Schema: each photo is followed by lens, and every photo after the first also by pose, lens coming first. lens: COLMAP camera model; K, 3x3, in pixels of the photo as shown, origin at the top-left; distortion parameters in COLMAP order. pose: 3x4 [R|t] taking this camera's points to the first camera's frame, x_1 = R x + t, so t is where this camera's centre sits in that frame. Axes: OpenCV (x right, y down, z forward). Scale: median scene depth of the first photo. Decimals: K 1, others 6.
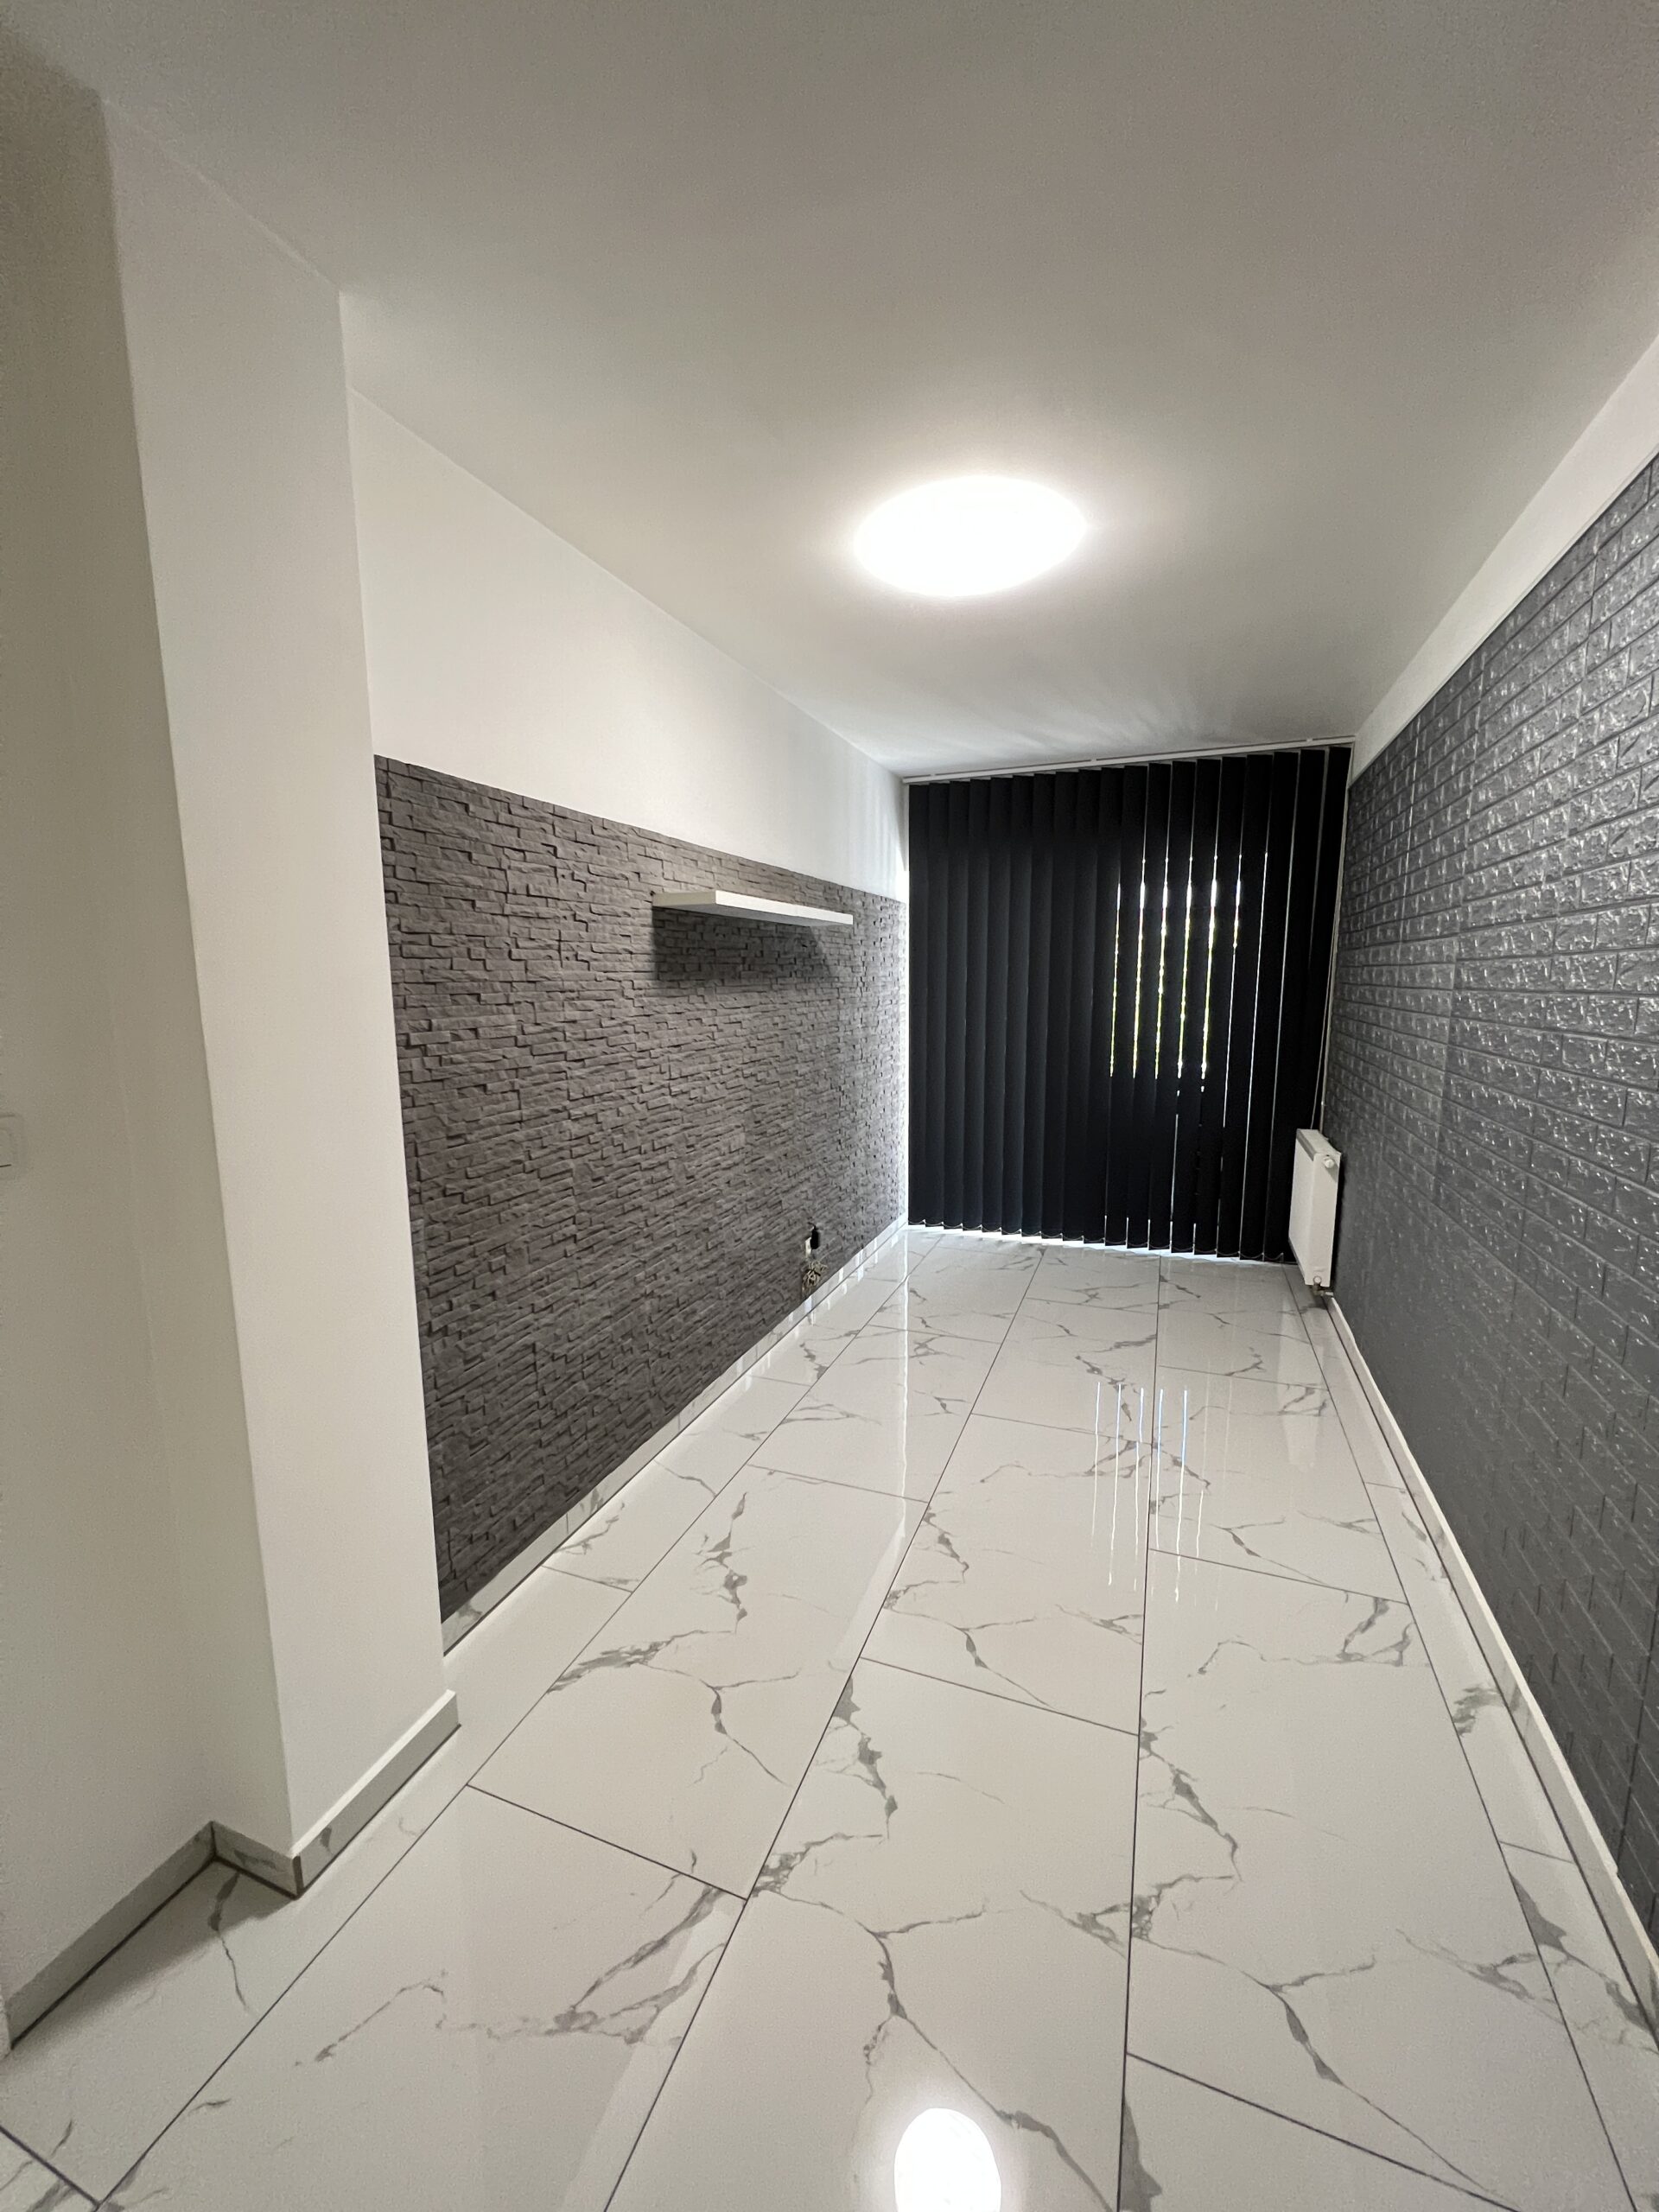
lens RADIAL K [[882.3, 0, 832.7], [0, 882.3, 1107.4], [0, 0, 1]] dist [-0.001393, 0.000555]
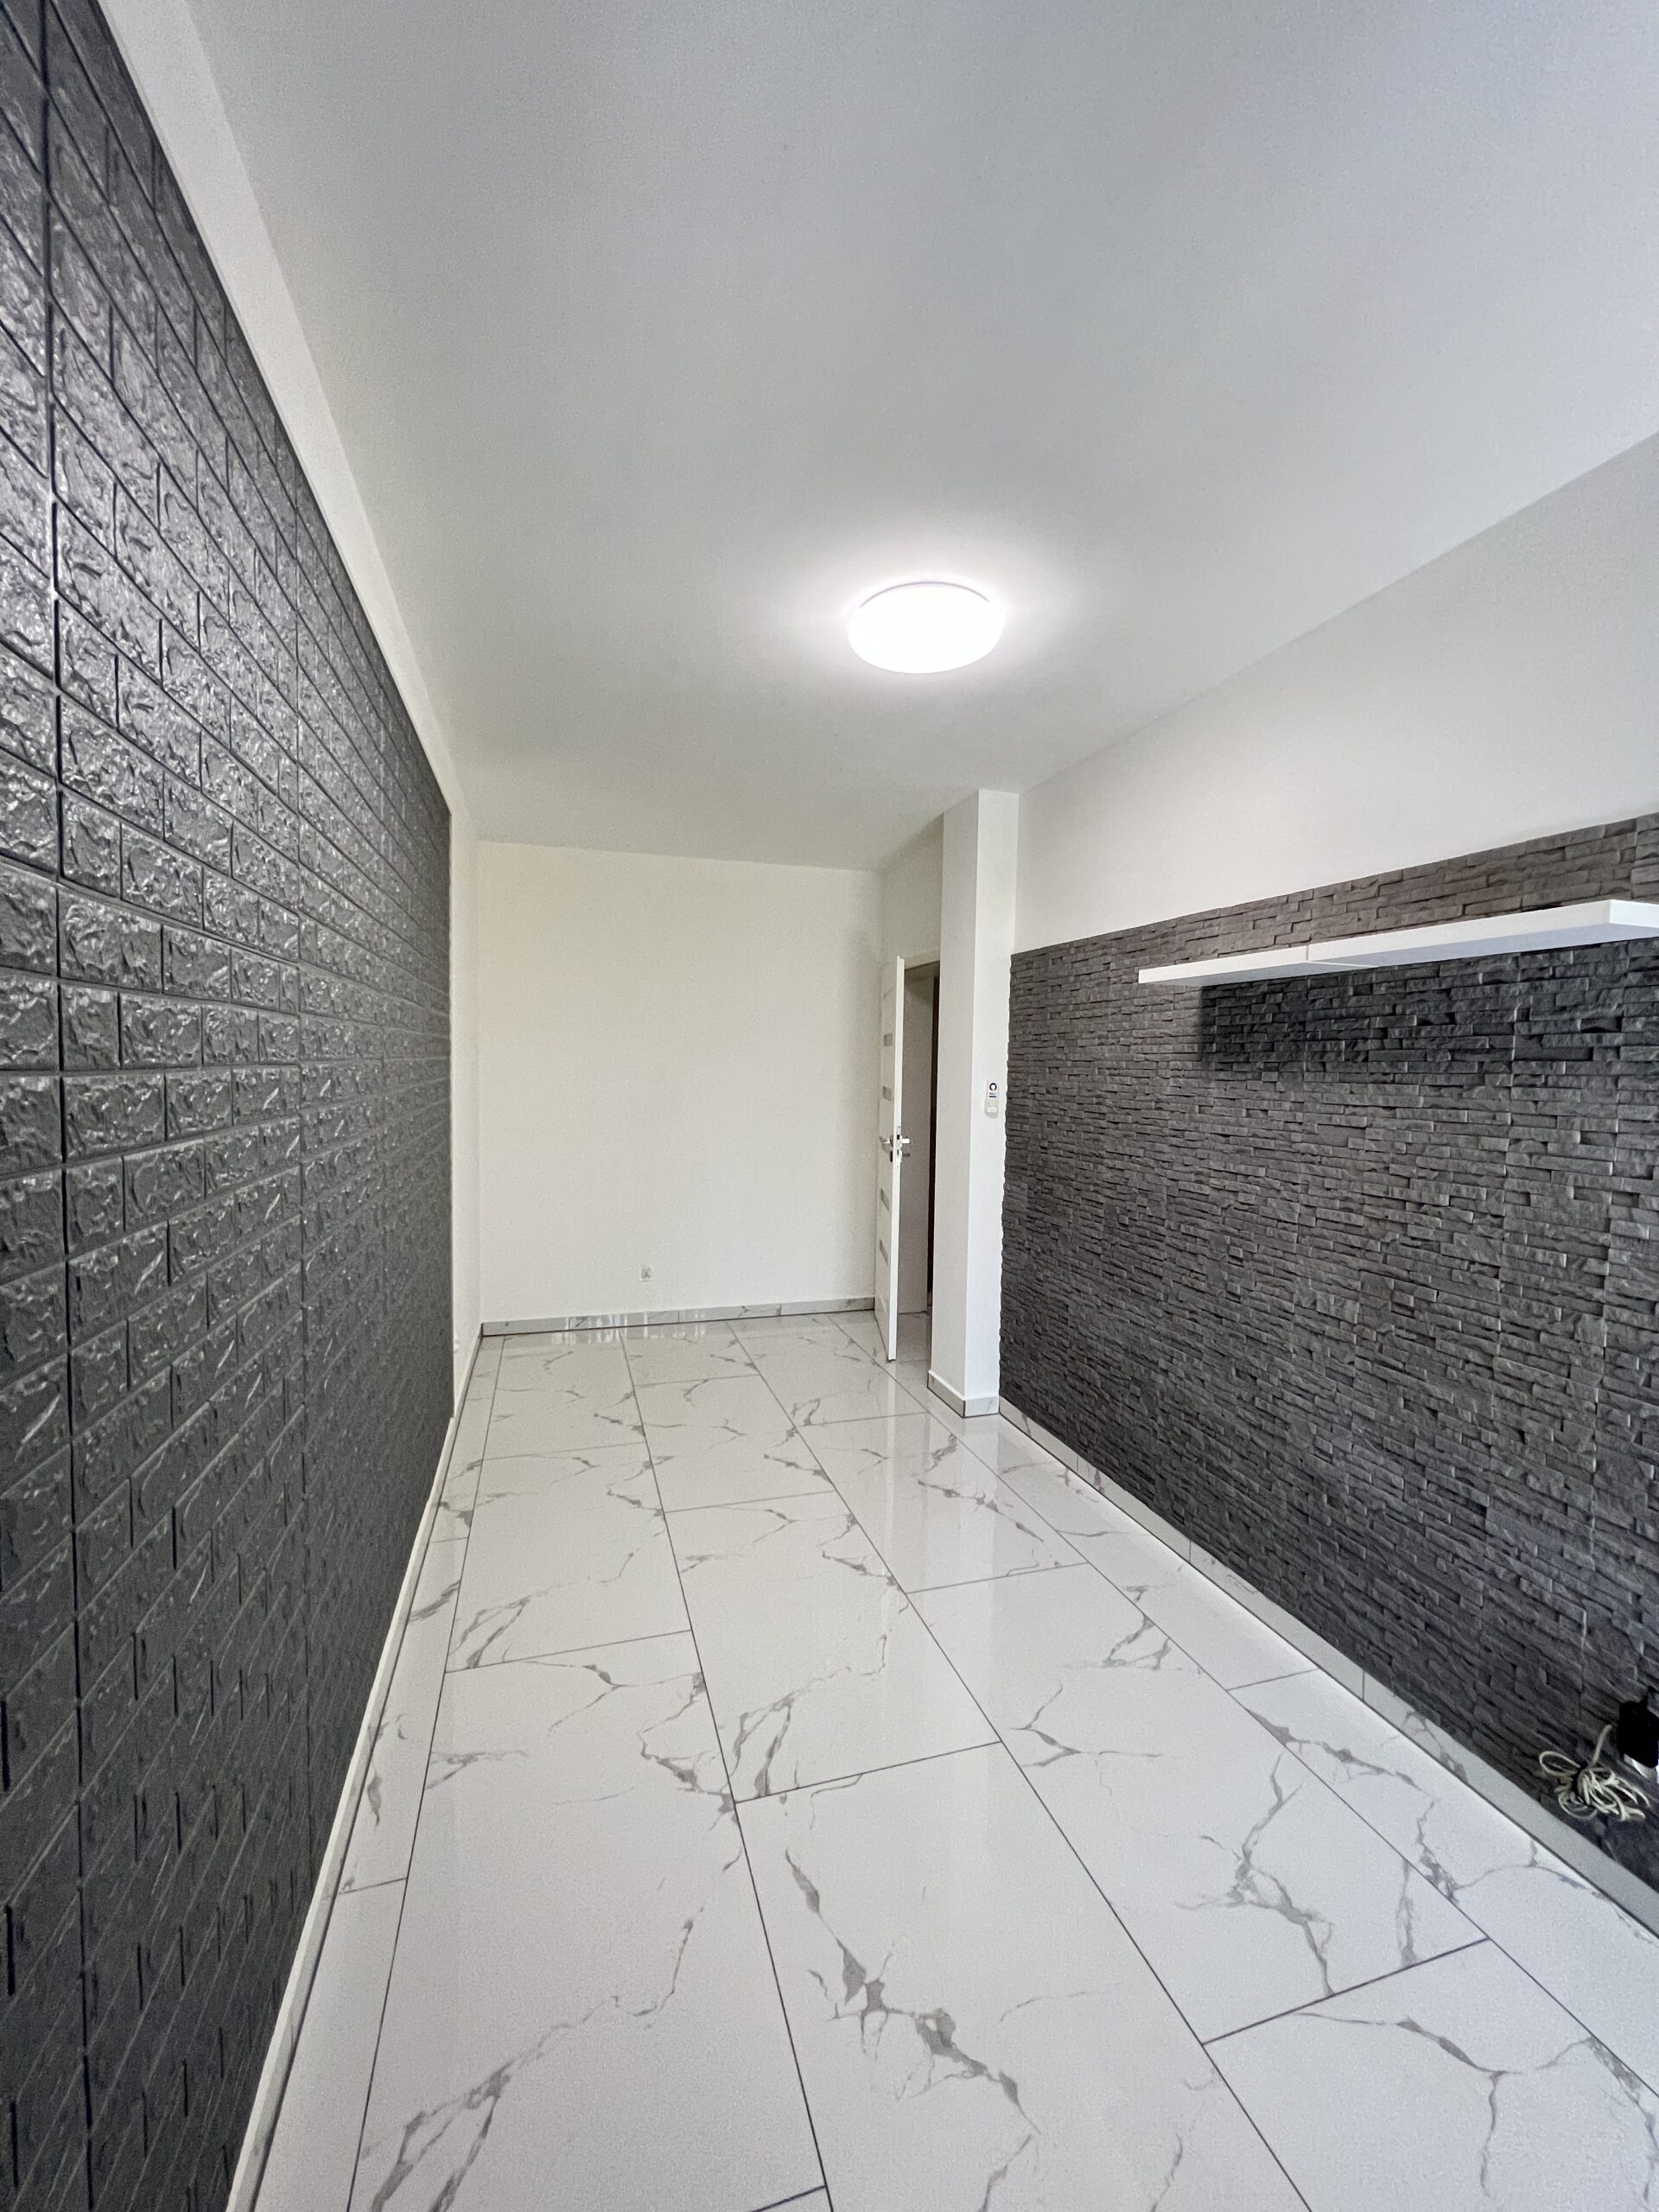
lens RADIAL K [[882.3, 0, 819.5], [0, 882.3, 1105.5], [0, 0, 1]] dist [-0.001393, 0.000555]
pose [[-0.792366, 0.023607, -0.609589, 0.658088], [-0.100562, 0.980526, 0.168686, -0.199433], [0.601701, 0.194963, -0.774562, 1.375535]]
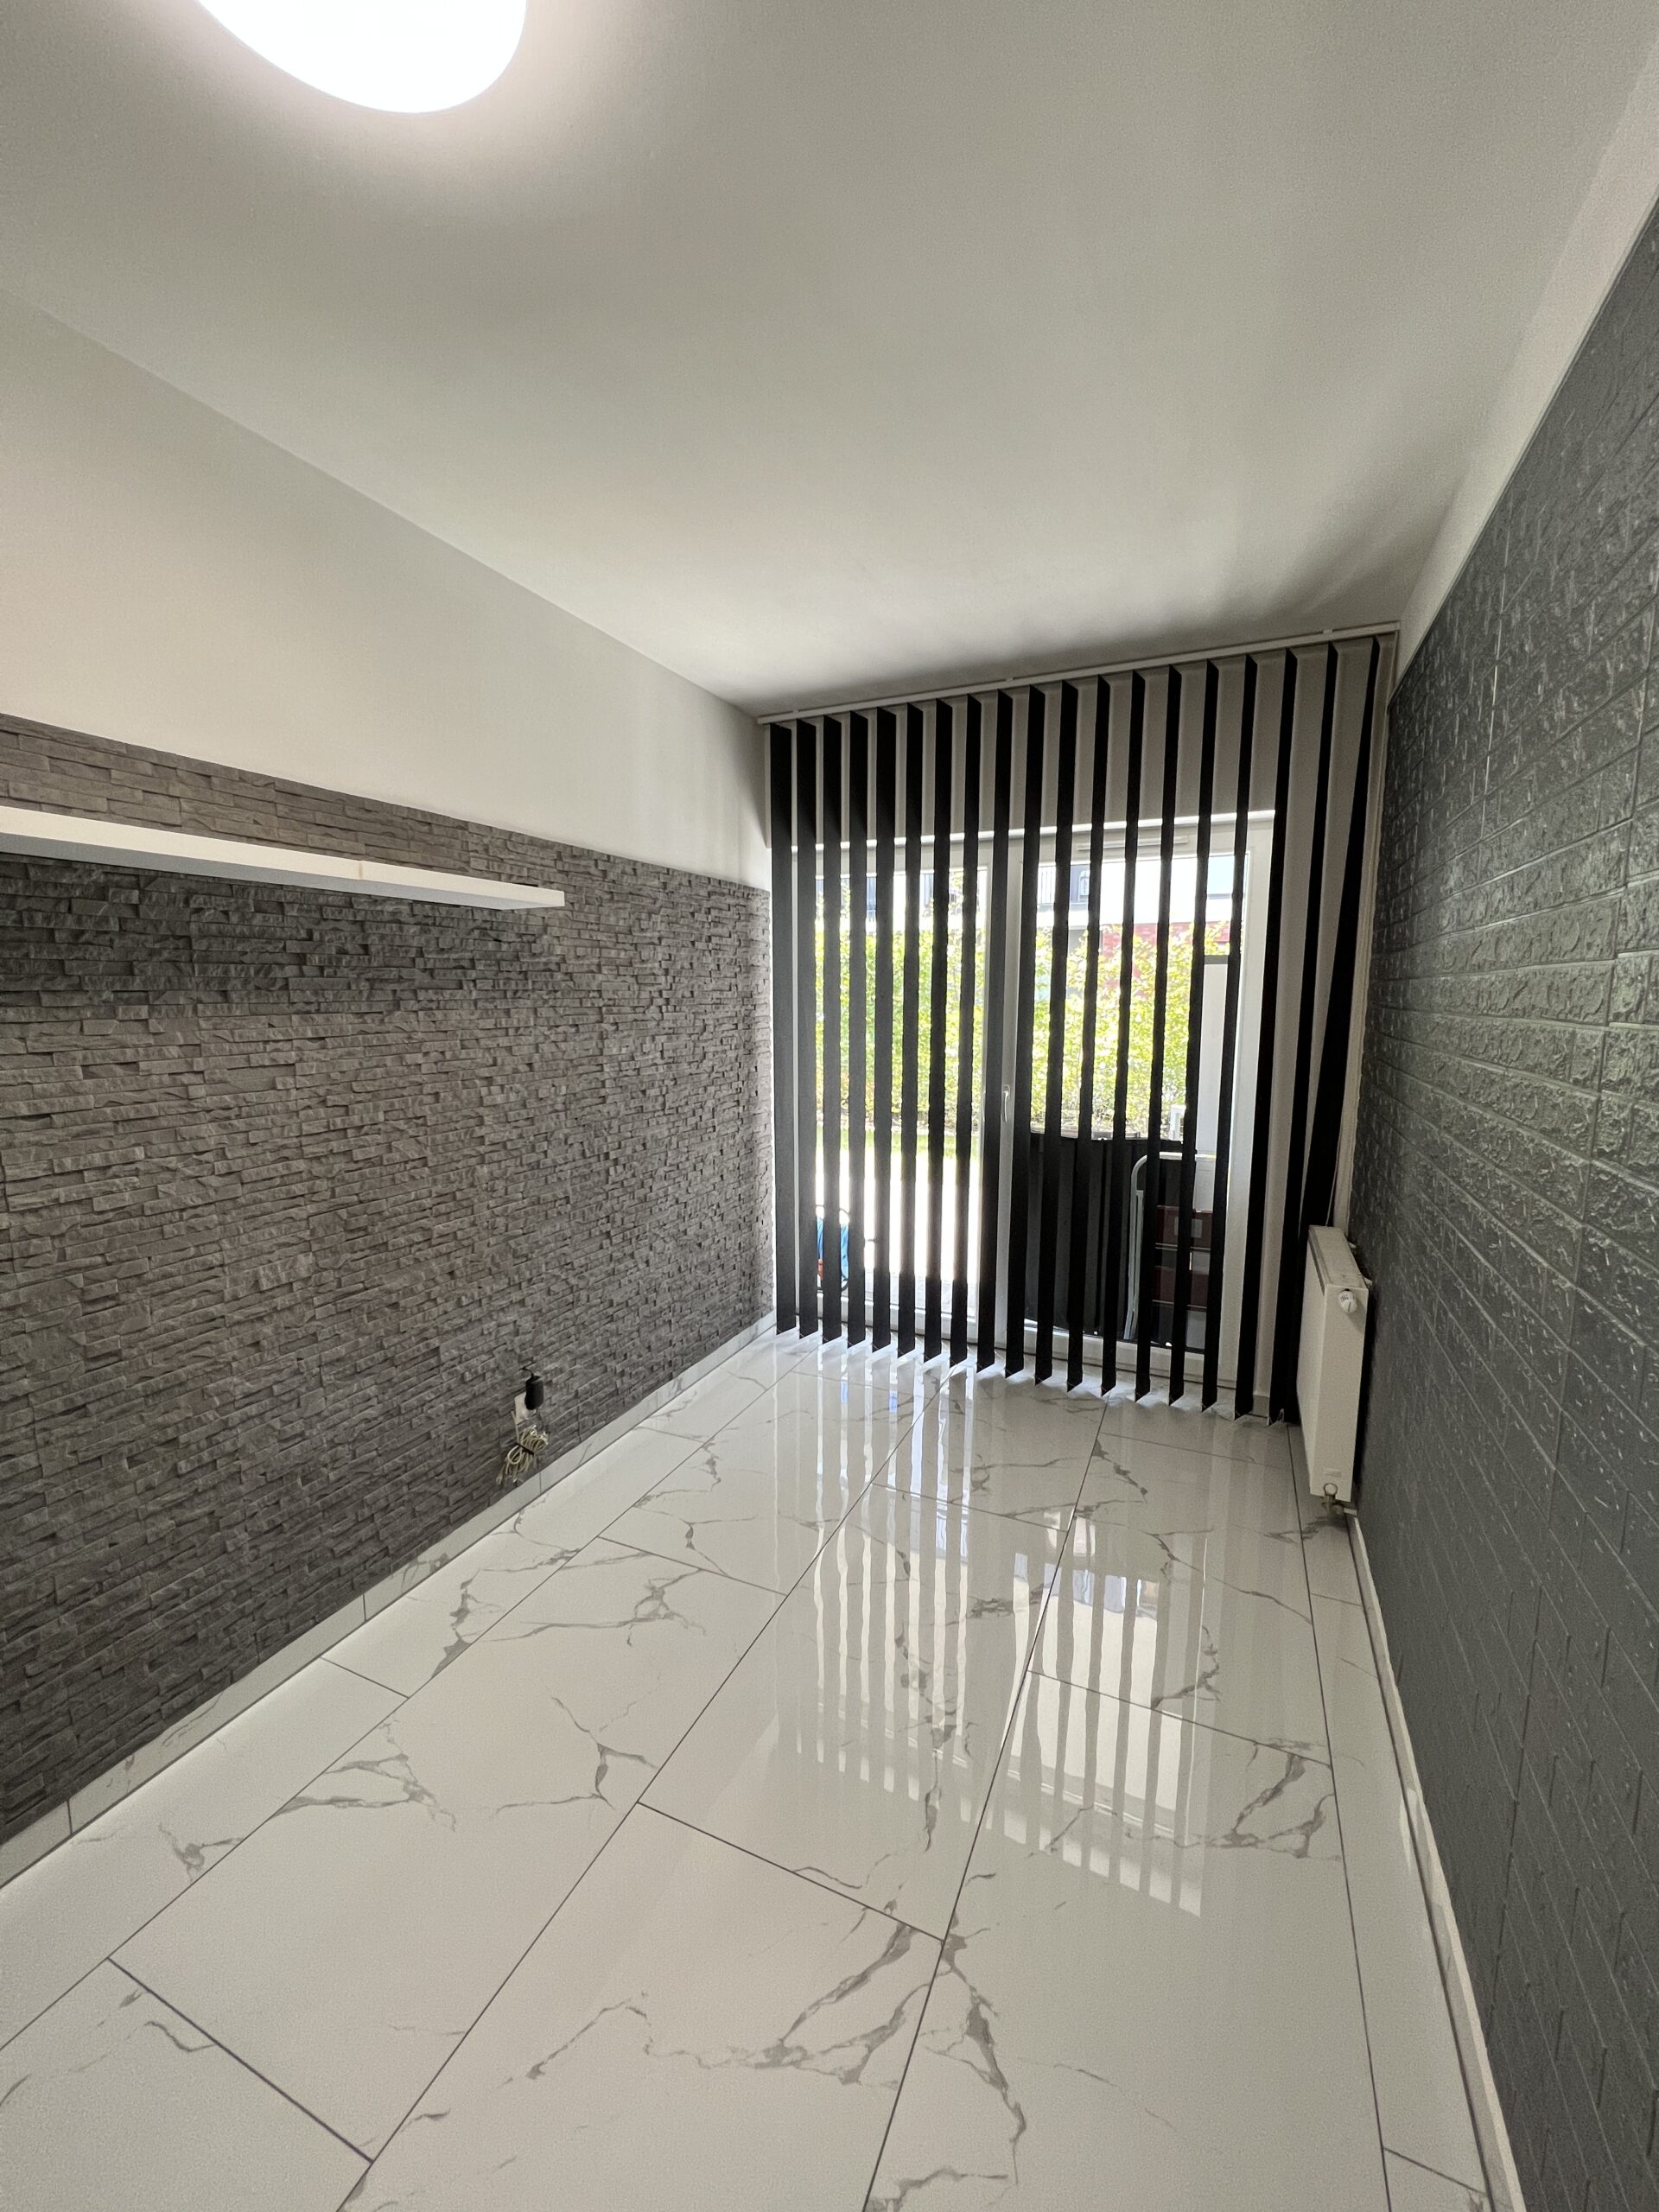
lens RADIAL K [[882.3, 0, 831.2], [0, 882.3, 1108.4], [0, 0, 1]] dist [-0.001393, 0.000555]
pose [[0.998337, 0.014454, -0.055811, 0.309837], [-0.015454, 0.999727, -0.017538, -0.069756], [0.055543, 0.018372, 0.998287, 0.482858]]
